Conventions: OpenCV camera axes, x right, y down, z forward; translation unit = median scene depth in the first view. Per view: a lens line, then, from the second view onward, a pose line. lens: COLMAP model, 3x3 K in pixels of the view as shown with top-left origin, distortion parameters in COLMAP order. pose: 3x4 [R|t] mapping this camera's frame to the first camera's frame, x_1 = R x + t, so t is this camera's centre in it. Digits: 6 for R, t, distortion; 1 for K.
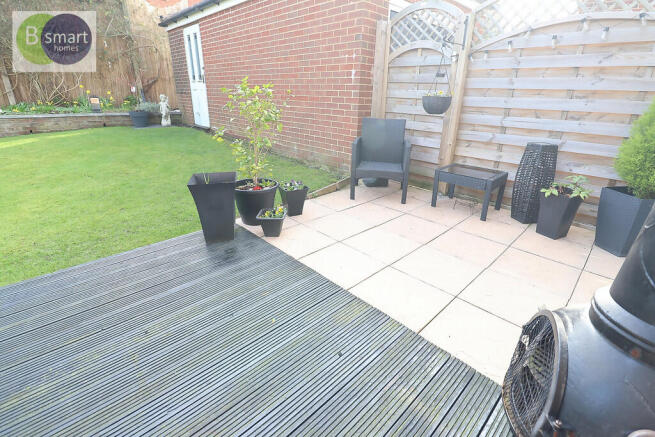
lens RADIAL K [[304.2, 0, 327.5], [0, 304.2, 218.5], [0, 0, 1]] dist [0.001469, 0.000197]
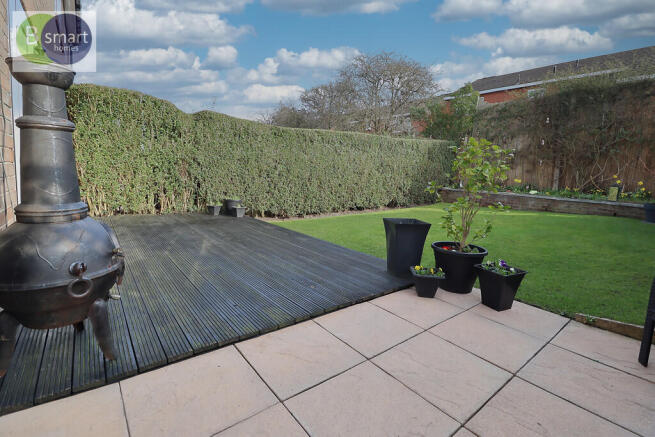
lens RADIAL K [[304.2, 0, 327.5], [0, 304.2, 218.5], [0, 0, 1]] dist [0.001469, 0.000197]
pose [[-0.098315, 0.130192, -0.986602, 0.289690], [-0.433346, 0.886872, 0.160215, -0.070668], [0.895849, 0.443292, -0.030775, 0.268616]]
